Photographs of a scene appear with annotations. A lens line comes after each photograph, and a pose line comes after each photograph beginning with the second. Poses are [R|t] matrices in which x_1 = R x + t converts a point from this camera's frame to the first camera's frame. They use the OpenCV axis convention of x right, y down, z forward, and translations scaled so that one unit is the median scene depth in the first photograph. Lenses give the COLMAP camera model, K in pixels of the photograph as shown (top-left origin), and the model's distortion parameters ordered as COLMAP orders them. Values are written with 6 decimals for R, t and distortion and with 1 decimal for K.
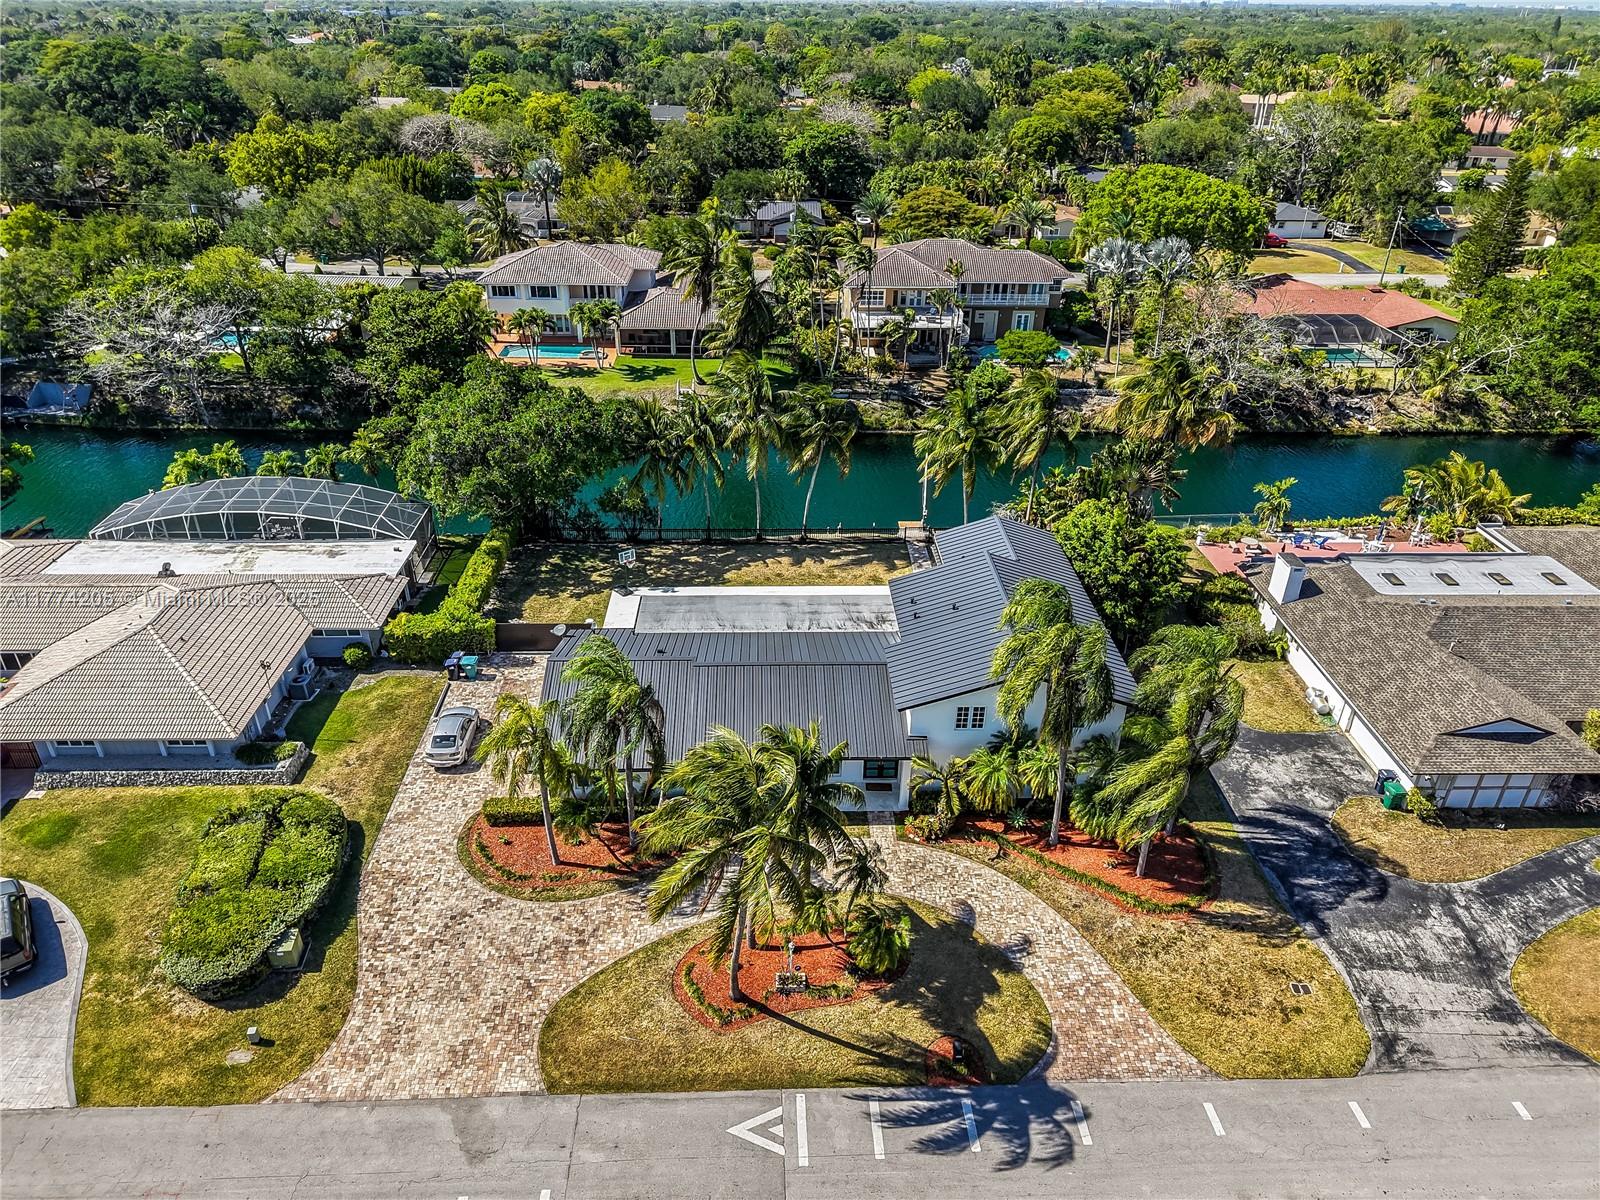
lens RADIAL K [[1125.0, 0, 791.9], [0, 1125.0, 552.2], [0, 0, 1]] dist [0.013055, -0.000077]
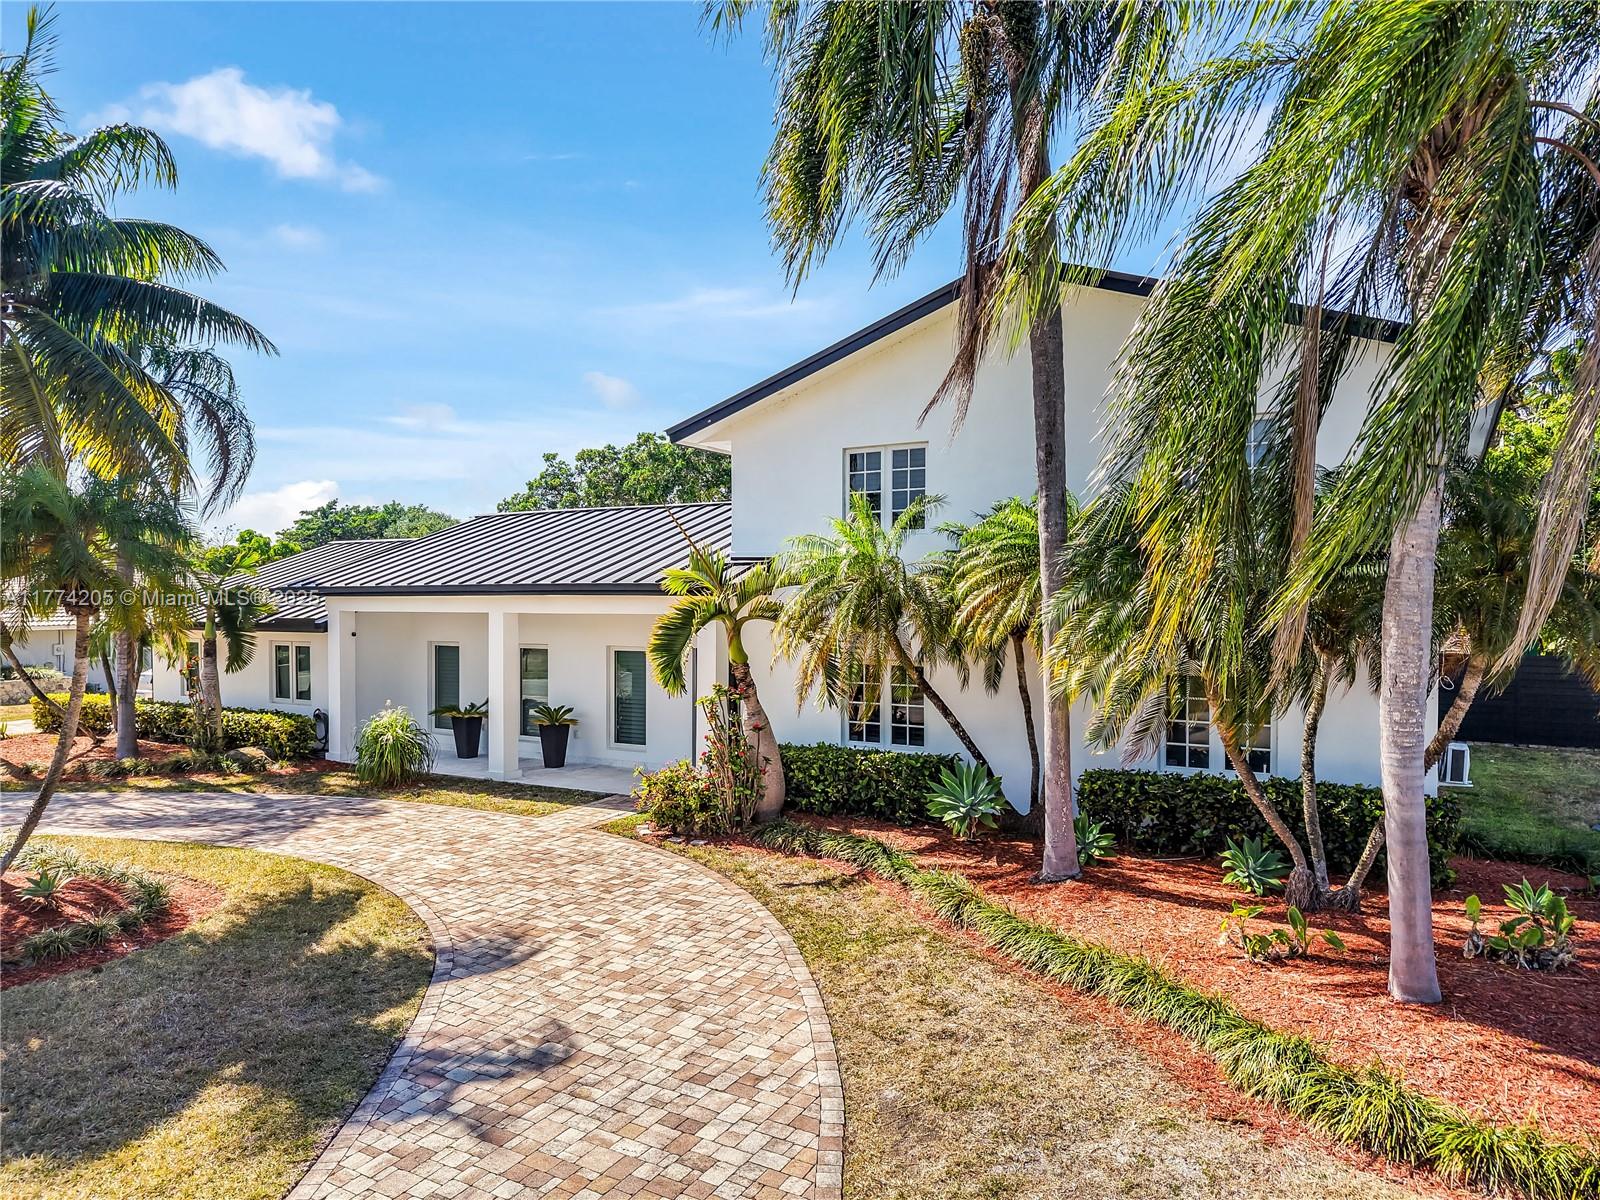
lens RADIAL K [[1092.7, 0, 800.0], [0, 1092.7, 600.0], [0, 0, 1]] dist [0.017963, -0.006423]
pose [[0.847471, -0.014824, -0.530635, 0.341869], [-0.221053, 0.898963, -0.378155, 0.337134], [0.482627, 0.437774, 0.758568, 0.859344]]
